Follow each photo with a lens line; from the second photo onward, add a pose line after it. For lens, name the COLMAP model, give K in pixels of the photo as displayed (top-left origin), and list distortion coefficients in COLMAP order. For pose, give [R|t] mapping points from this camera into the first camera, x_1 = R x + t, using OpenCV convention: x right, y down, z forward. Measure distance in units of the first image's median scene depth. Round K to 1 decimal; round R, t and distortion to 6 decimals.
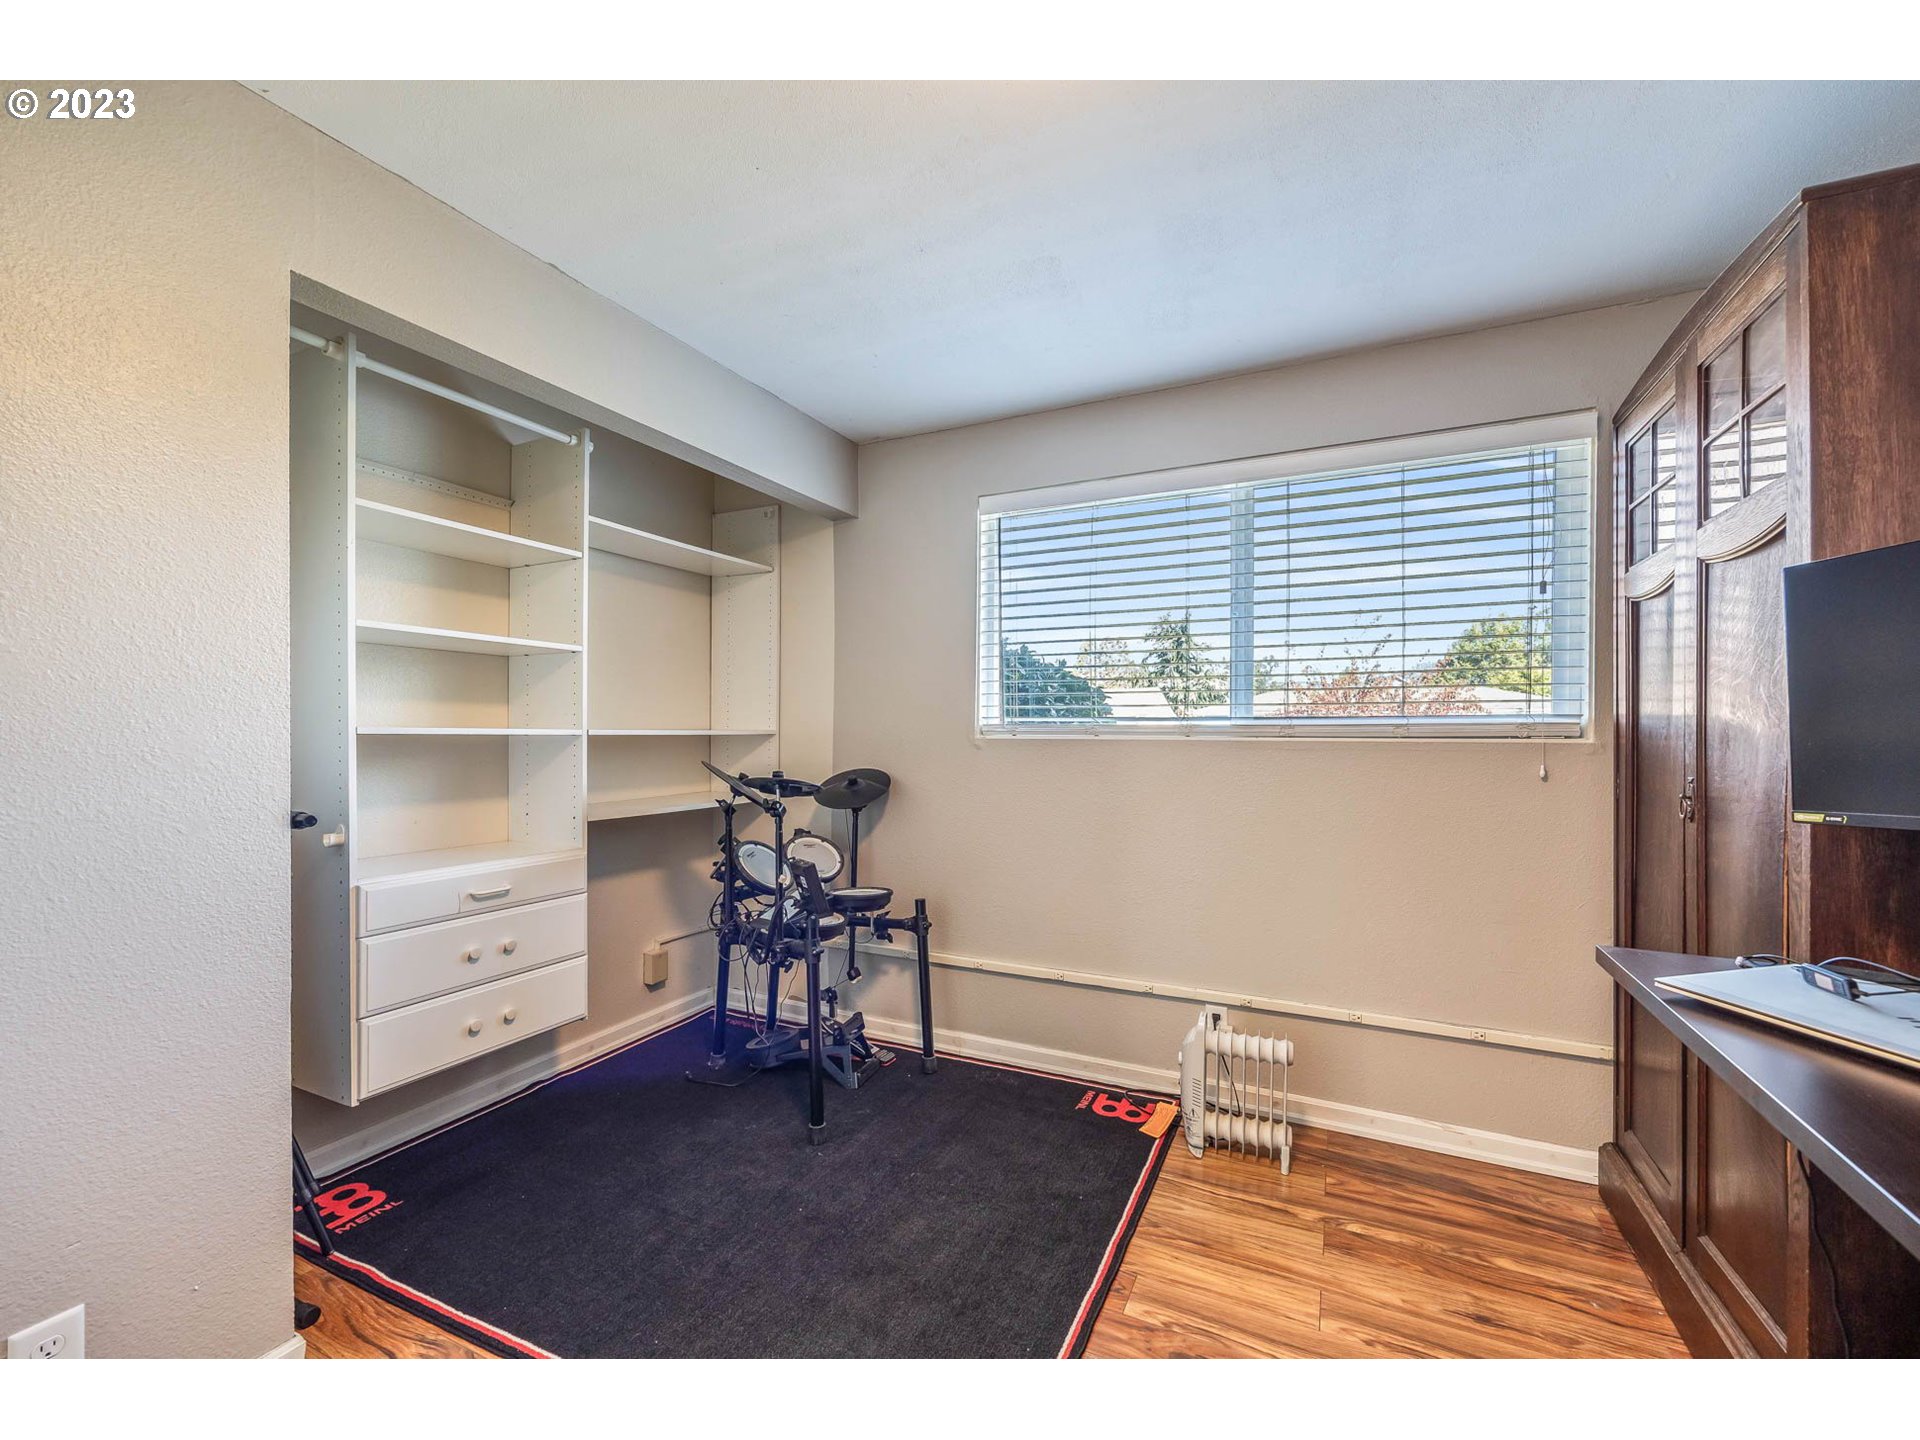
lens RADIAL K [[797.5, 0, 964.4], [0, 797.5, 725.4], [0, 0, 1]] dist [-0.000301, 0.000048]
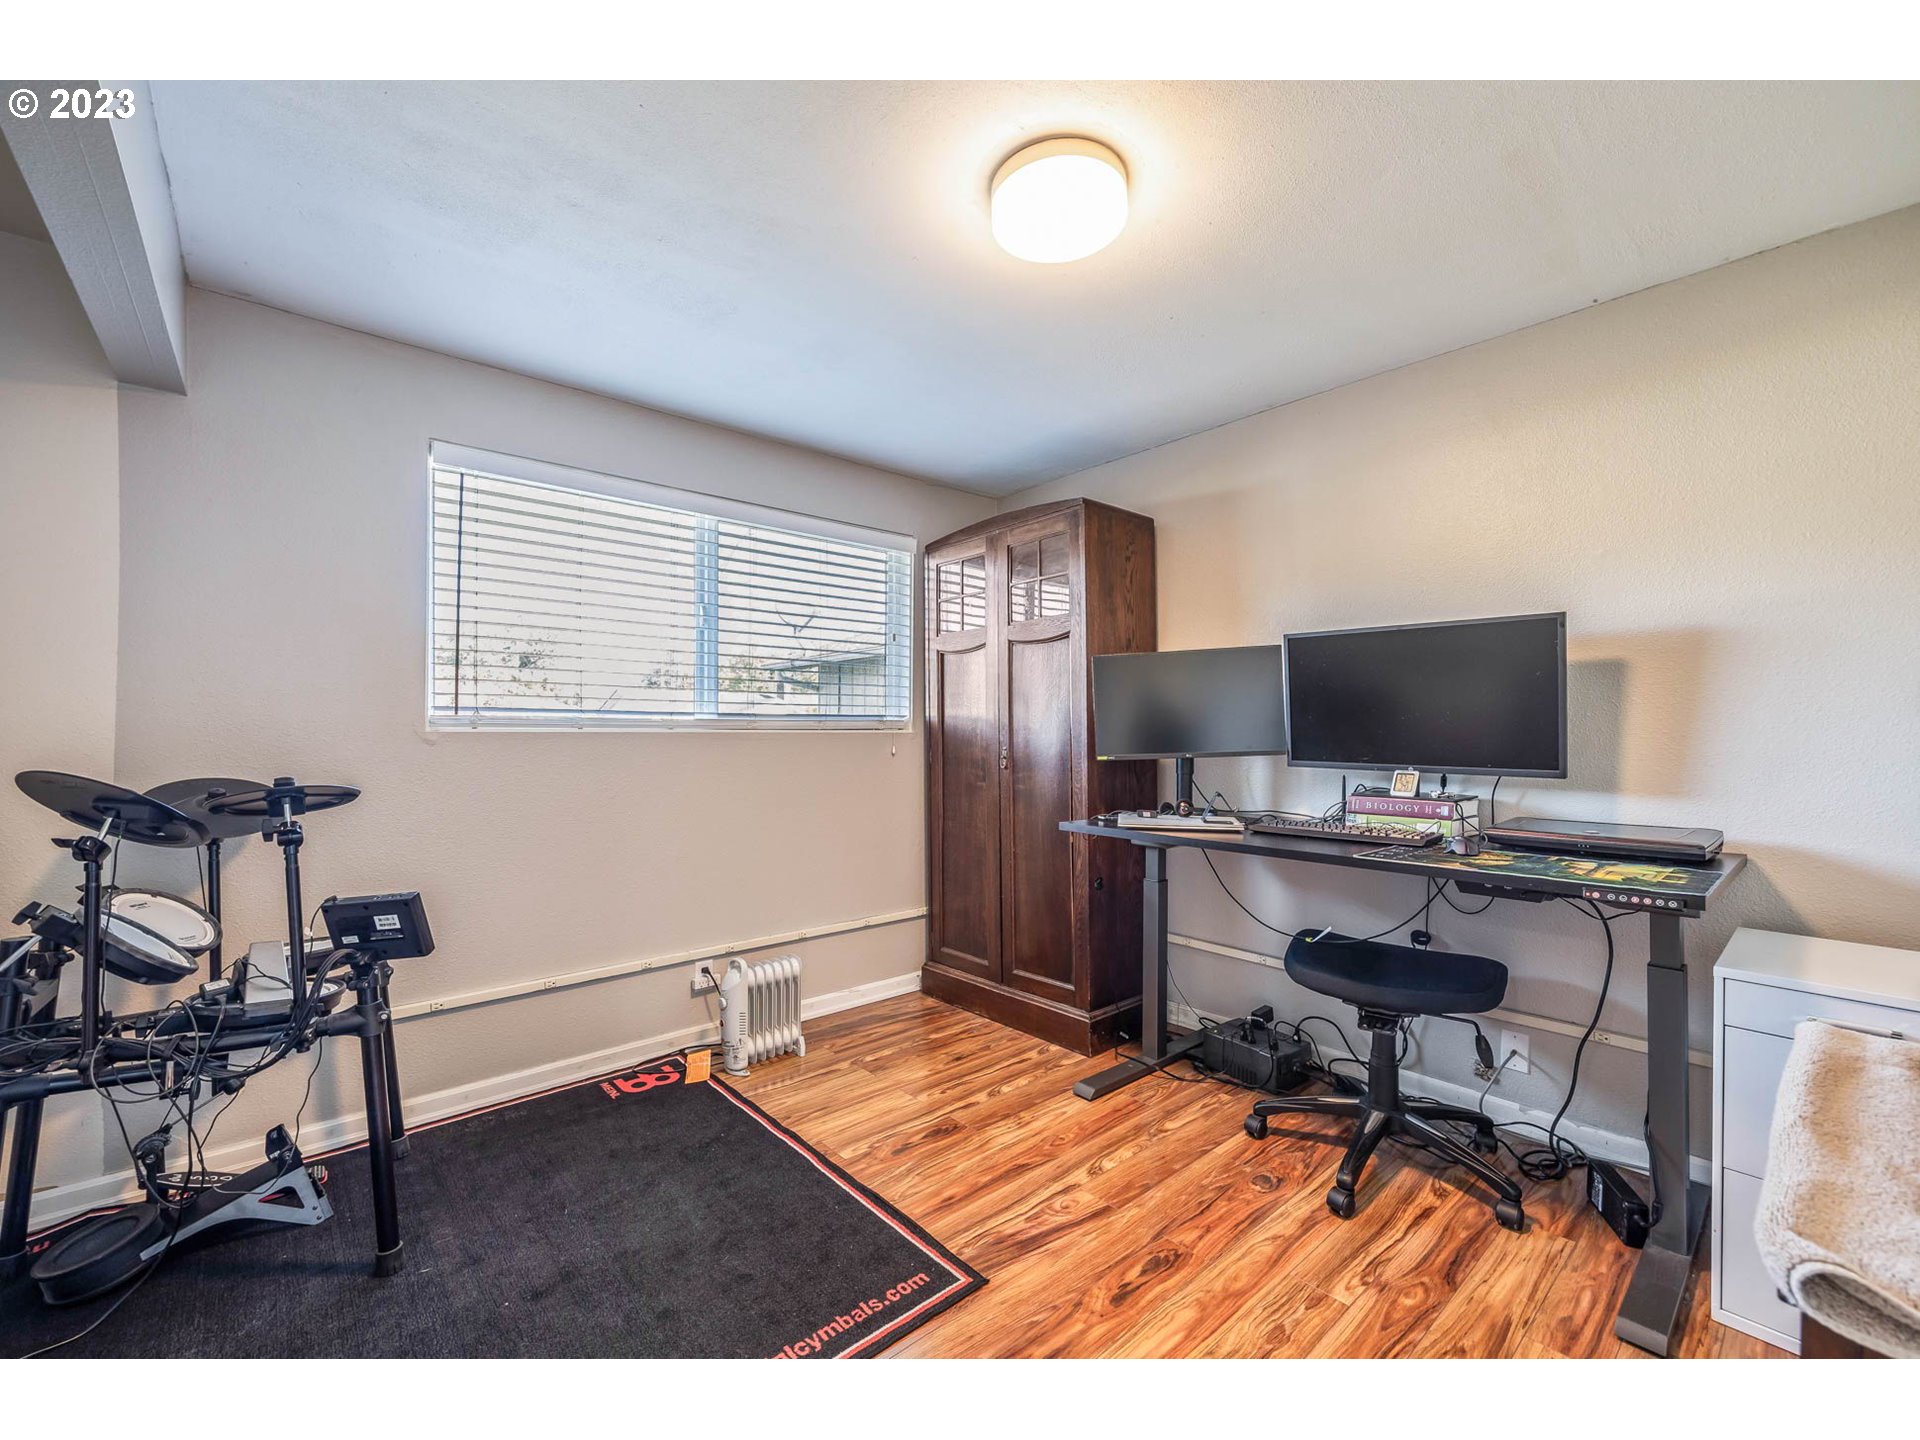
lens RADIAL K [[836.8, 0, 960.0], [0, 836.8, 720.0], [0, 0, 1]] dist [-0.000154, -0.000092]
pose [[0.365420, 0.014733, 0.930726, -0.804404], [-0.003838, 0.999890, -0.014321, 0.019716], [-0.930835, 0.001661, 0.365436, 0.241930]]
